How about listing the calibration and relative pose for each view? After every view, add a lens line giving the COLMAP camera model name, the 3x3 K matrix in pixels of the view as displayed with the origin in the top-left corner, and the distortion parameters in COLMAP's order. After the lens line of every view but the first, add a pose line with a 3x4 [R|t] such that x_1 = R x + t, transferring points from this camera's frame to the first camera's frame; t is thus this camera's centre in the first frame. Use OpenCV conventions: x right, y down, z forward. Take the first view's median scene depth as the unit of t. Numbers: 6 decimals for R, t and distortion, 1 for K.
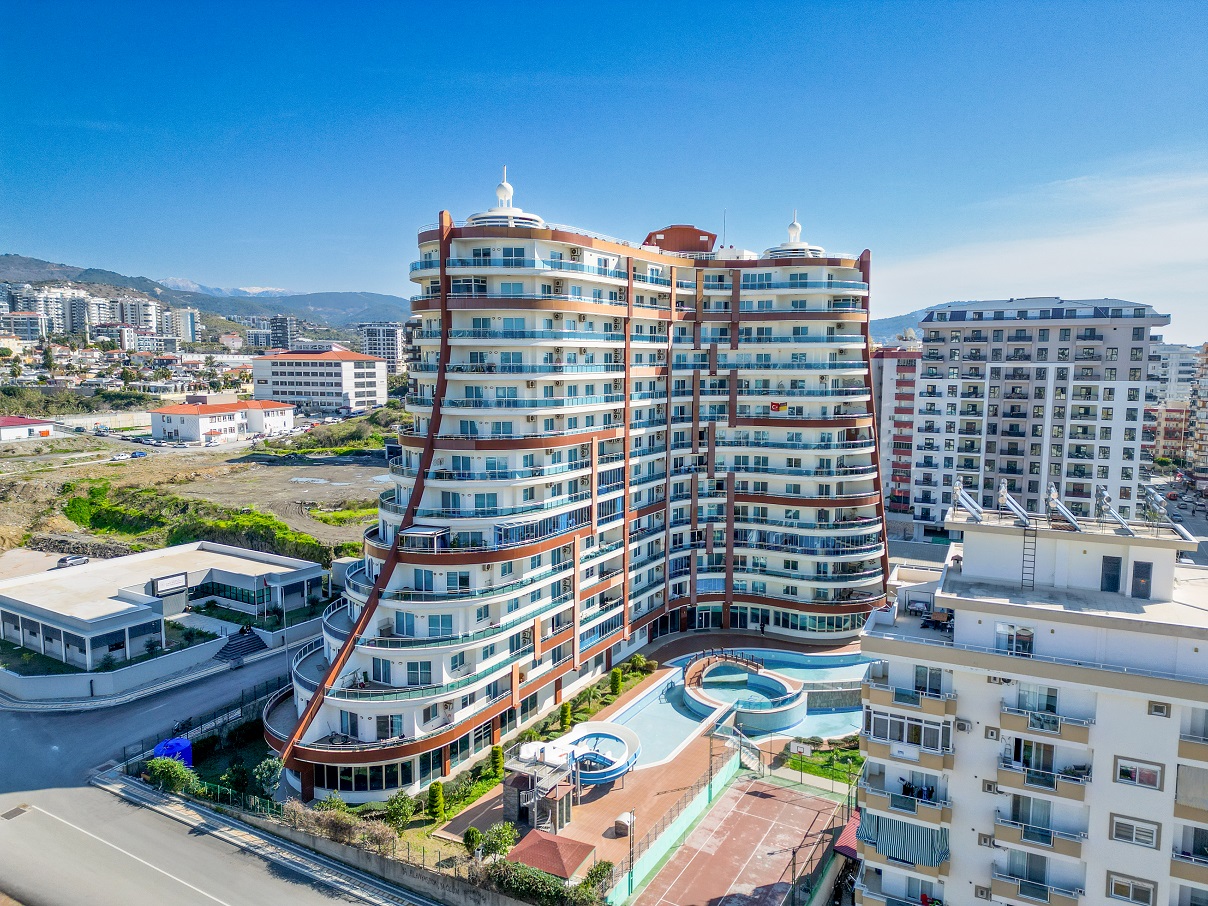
lens RADIAL K [[823.2, 0, 611.1], [0, 823.2, 454.2], [0, 0, 1]] dist [0.059573, -0.042725]
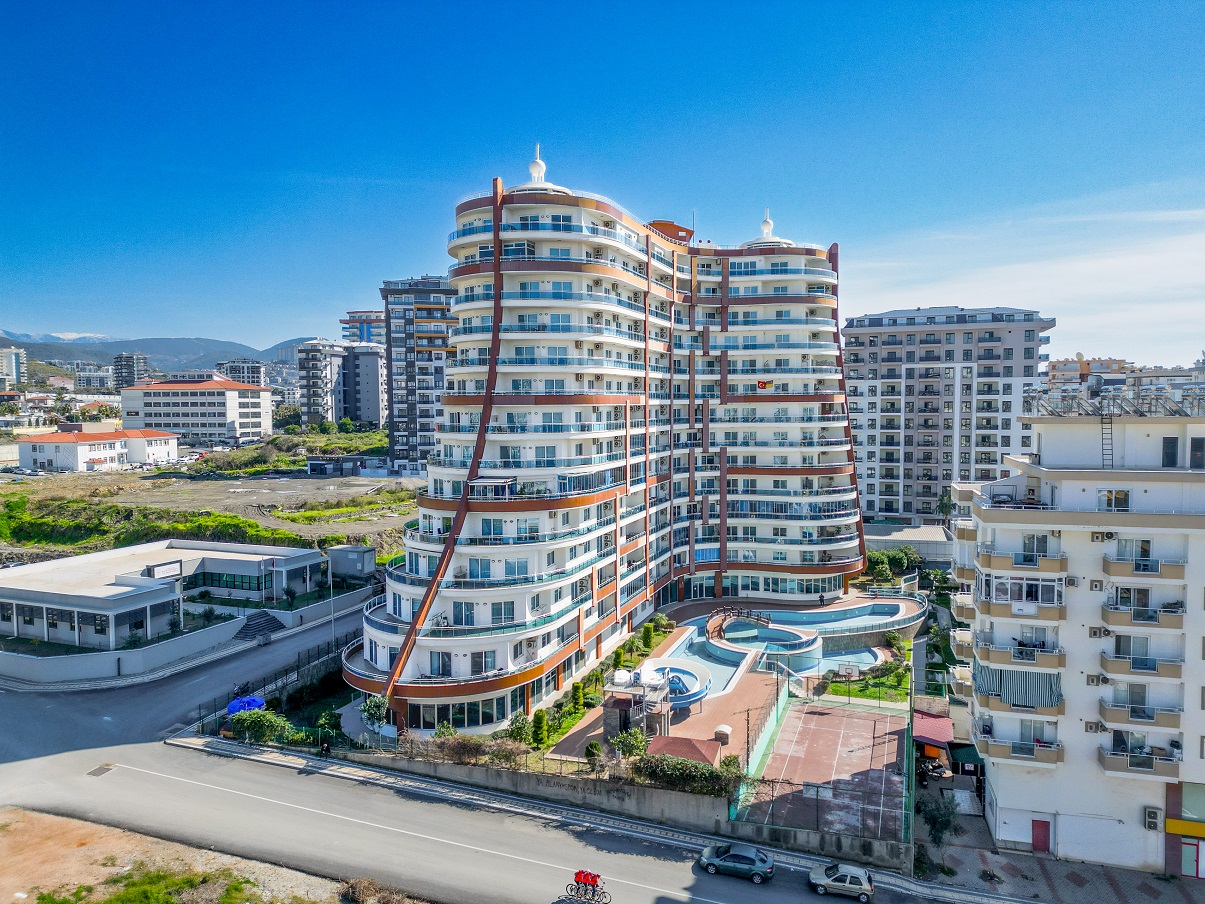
lens RADIAL K [[821.2, 0, 609.6], [0, 821.2, 453.2], [0, 0, 1]] dist [0.059573, -0.042725]
pose [[0.986543, -0.021280, 0.162111, -0.193012], [0.029875, 0.998264, -0.050766, 0.089965], [-0.160749, 0.054926, 0.985466, -0.025690]]
